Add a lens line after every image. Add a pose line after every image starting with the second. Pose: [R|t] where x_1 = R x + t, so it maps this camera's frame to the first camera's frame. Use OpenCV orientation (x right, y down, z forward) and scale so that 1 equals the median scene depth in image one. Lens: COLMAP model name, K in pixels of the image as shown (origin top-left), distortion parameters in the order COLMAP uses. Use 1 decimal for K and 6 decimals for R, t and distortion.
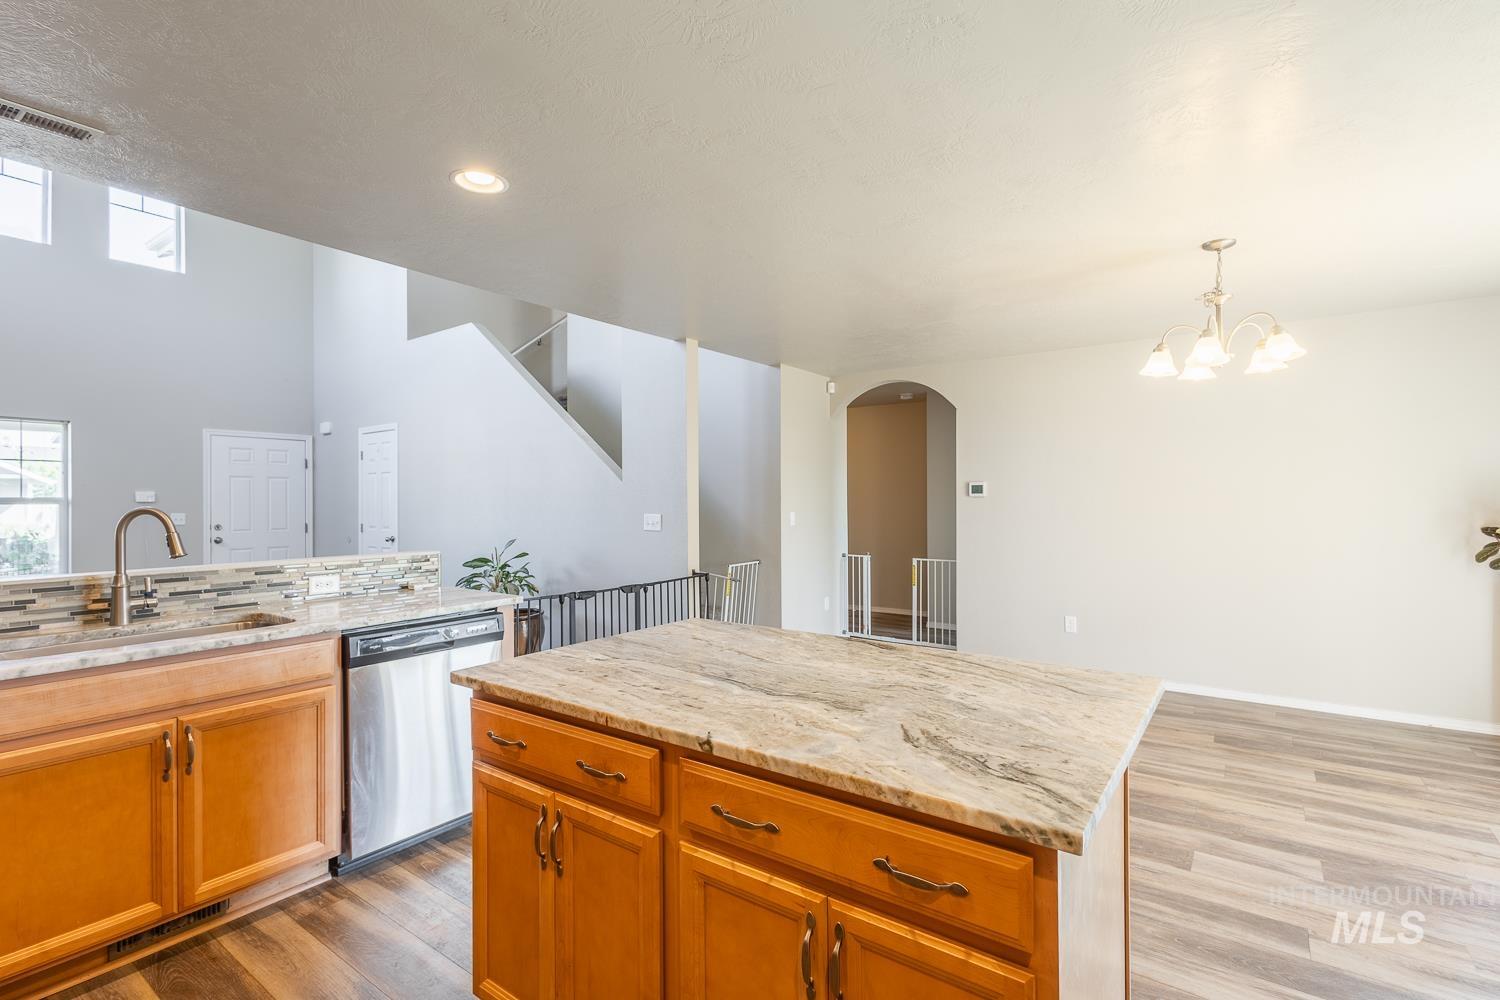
lens RADIAL K [[697.6, 0, 749.3], [0, 697.6, 500.0], [0, 0, 1]] dist [0.012258, -0.004550]
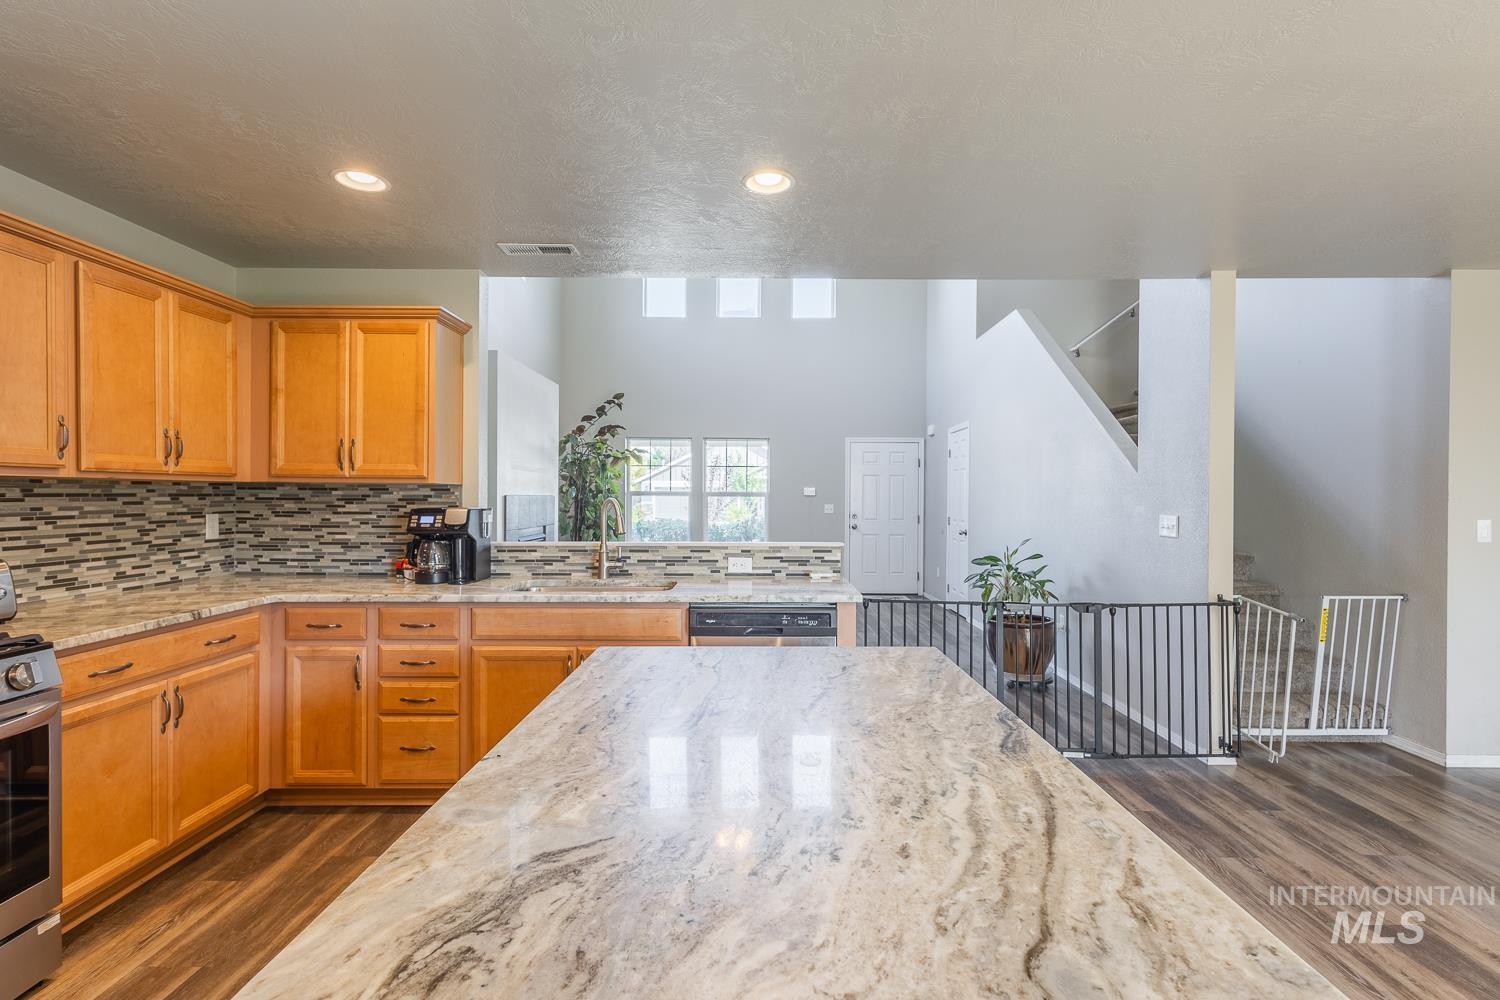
lens RADIAL K [[697.6, 0, 749.3], [0, 697.6, 500.0], [0, 0, 1]] dist [0.012258, -0.004550]
pose [[0.581830, 0.011385, -0.813231, 0.493308], [-0.006378, 0.999935, 0.009436, -0.000843], [0.813286, -0.000304, 0.581865, 0.434496]]
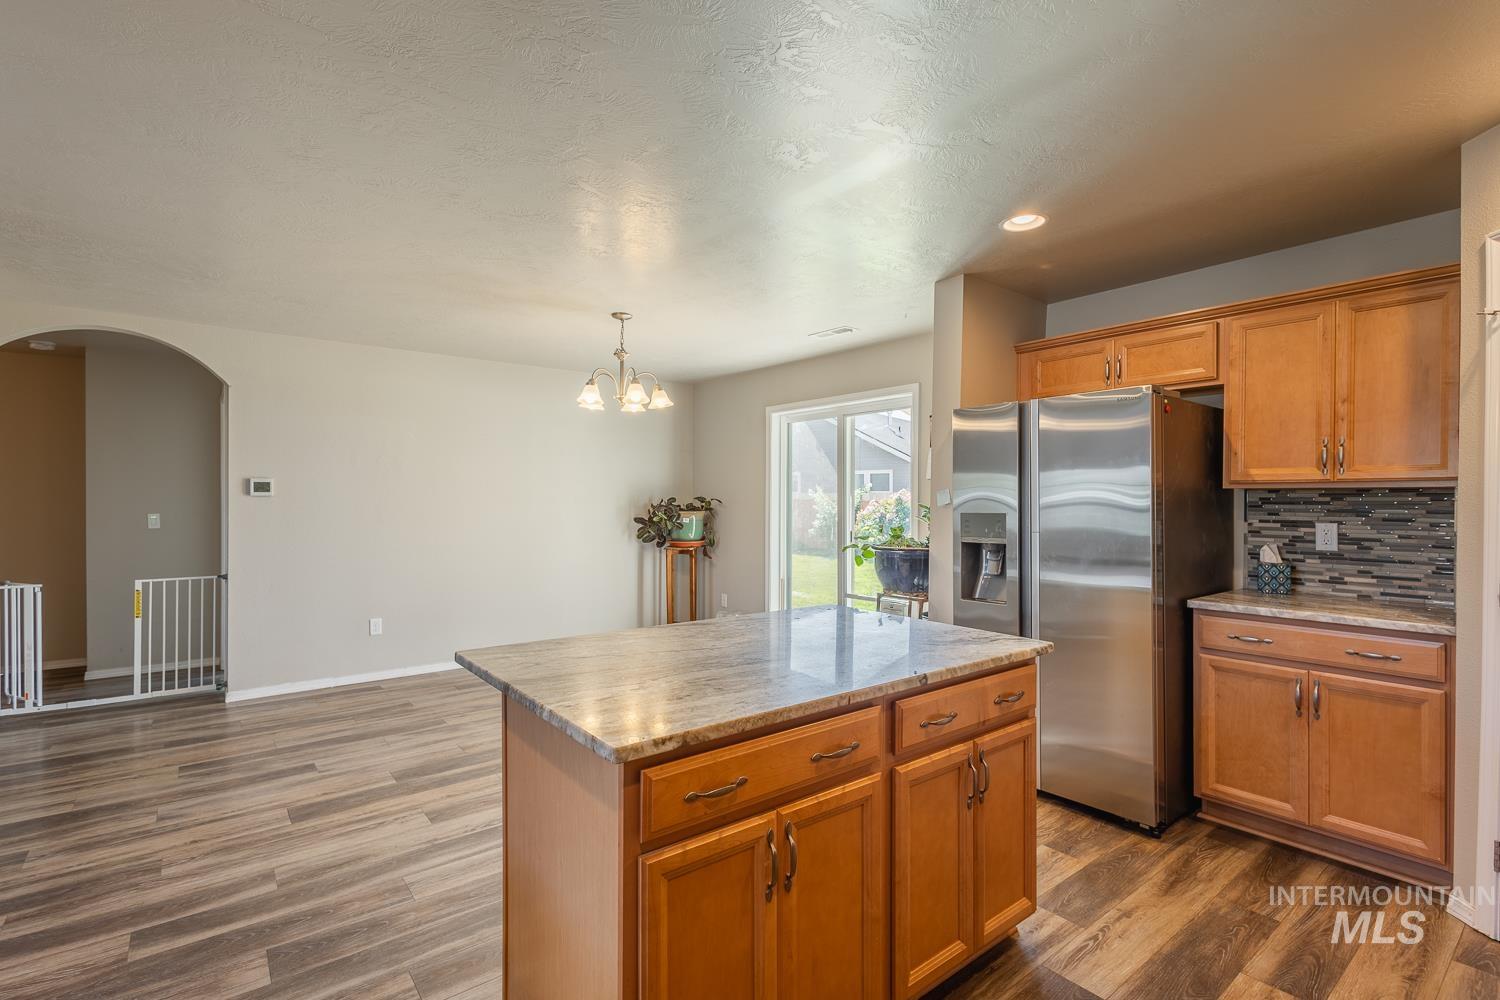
lens RADIAL K [[697.6, 0, 749.3], [0, 697.6, 500.0], [0, 0, 1]] dist [0.012258, -0.004550]
pose [[0.268260, 0.004365, 0.963337, -0.838918], [-0.002631, 0.999989, -0.003798, 0.004213], [-0.963343, -0.001516, 0.268269, 0.550875]]
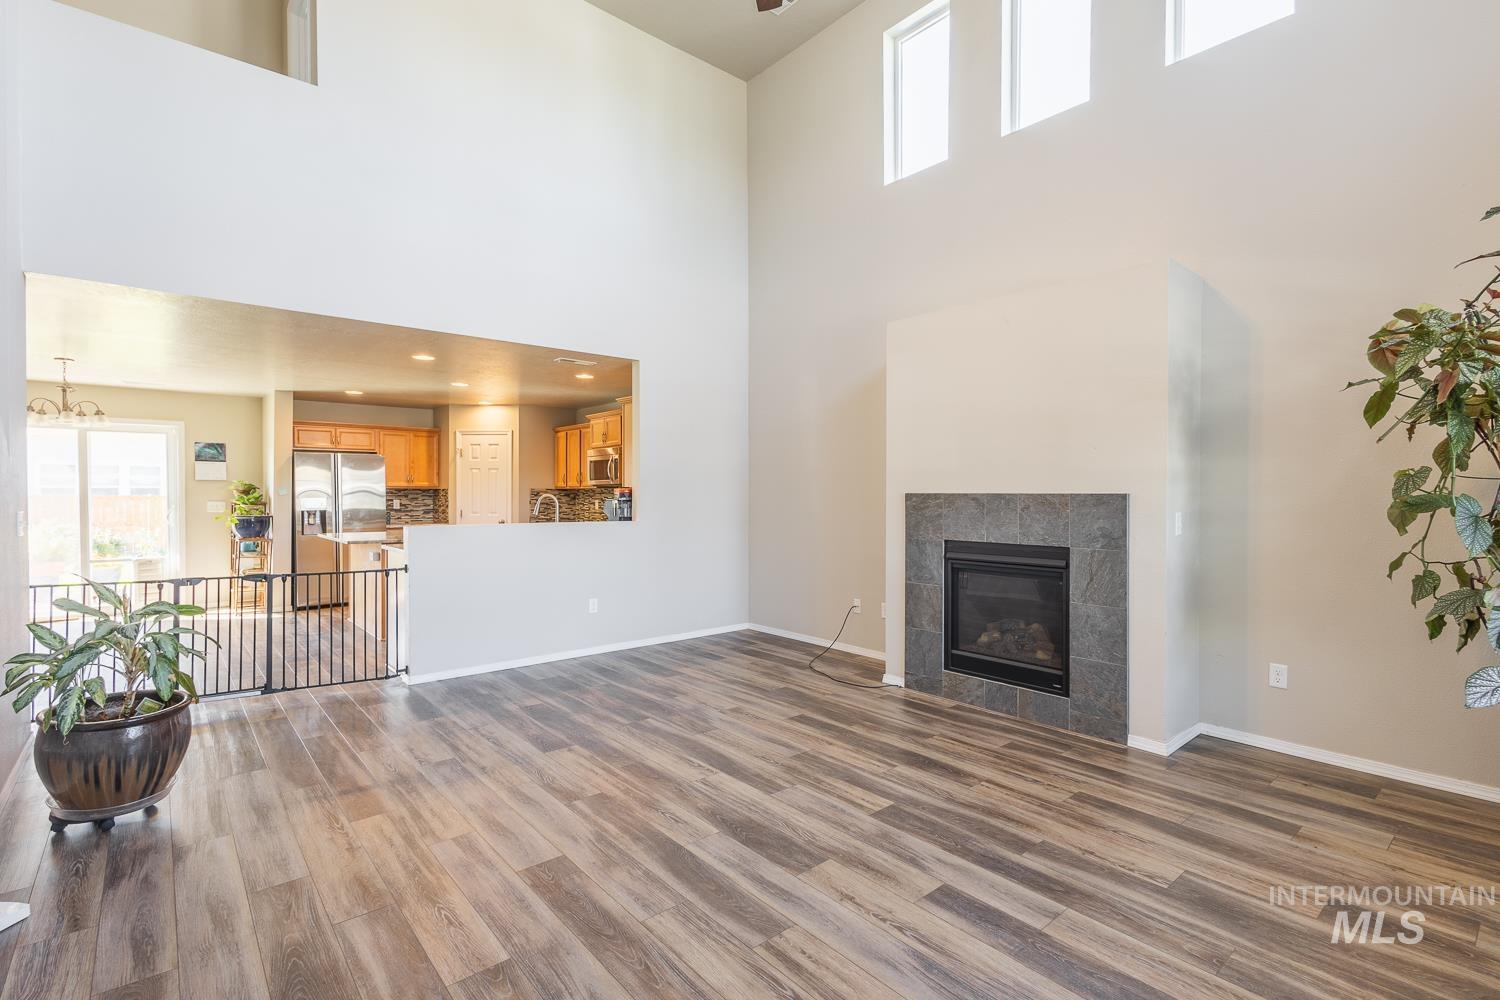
lens RADIAL K [[699.2, 0, 750.0], [0, 699.2, 500.0], [0, 0, 1]] dist [0.006700, -0.004062]
pose [[-0.970210, 0.001548, 0.242261, -2.306020], [0.003529, 0.999964, 0.007746, 0.017687], [-0.242240, 0.008370, -0.970180, 3.420682]]
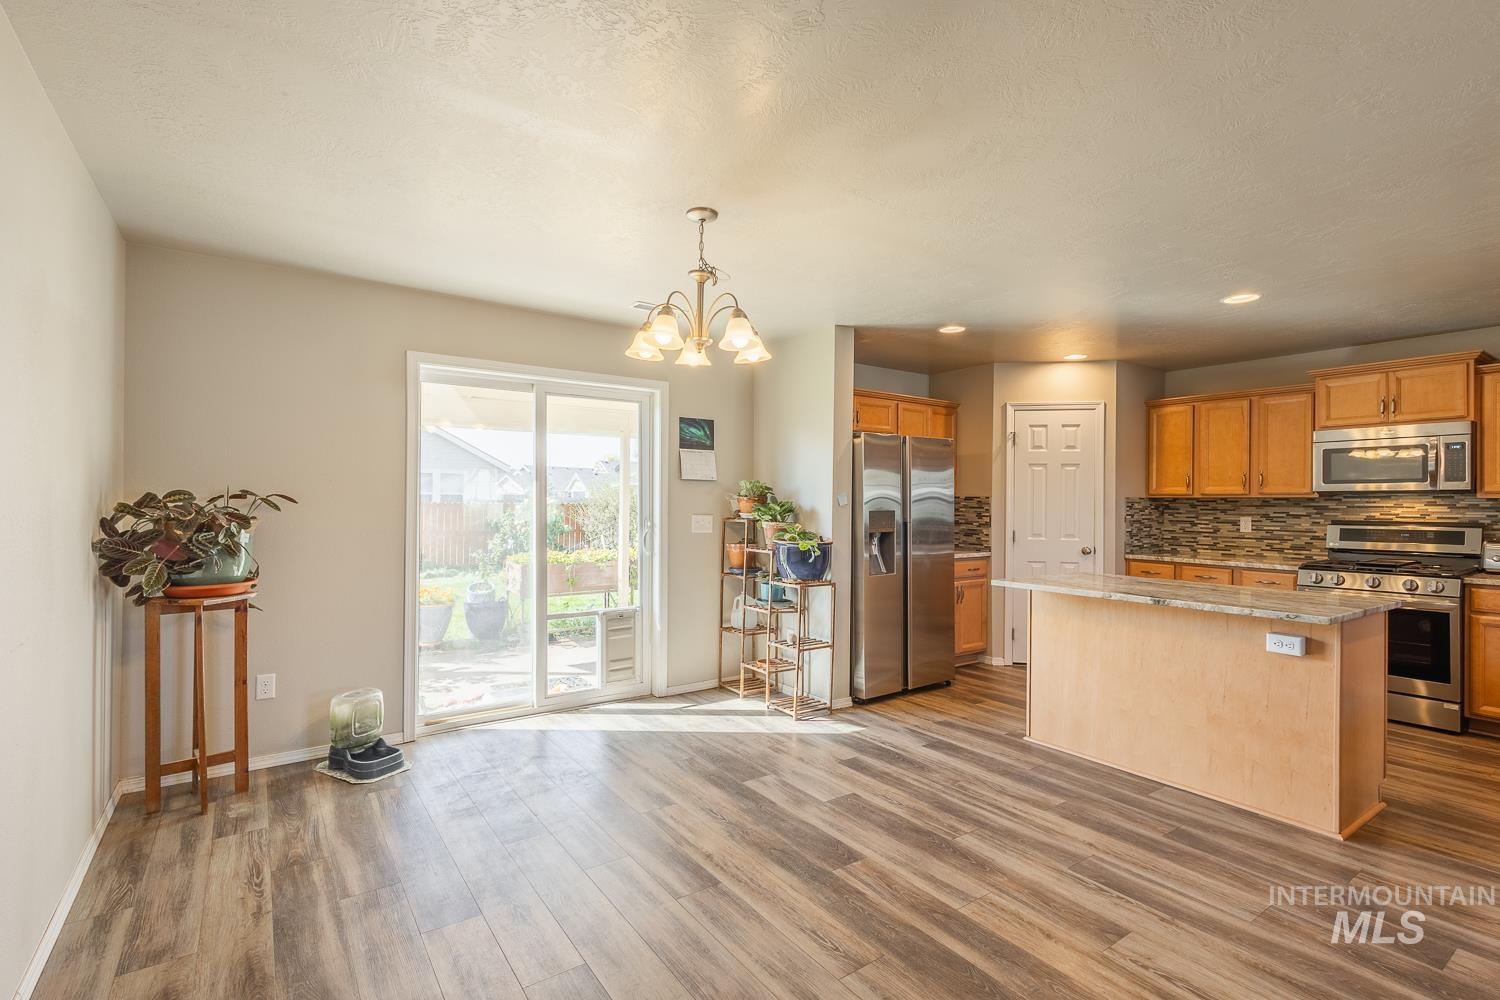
lens RADIAL K [[697.6, 0, 749.3], [0, 697.6, 500.0], [0, 0, 1]] dist [0.012258, -0.004550]
pose [[-0.947768, -0.003357, 0.318944, 0.461557], [-0.004594, 0.999985, -0.003128, 0.002205], [-0.318928, -0.004429, -0.947769, 2.582974]]
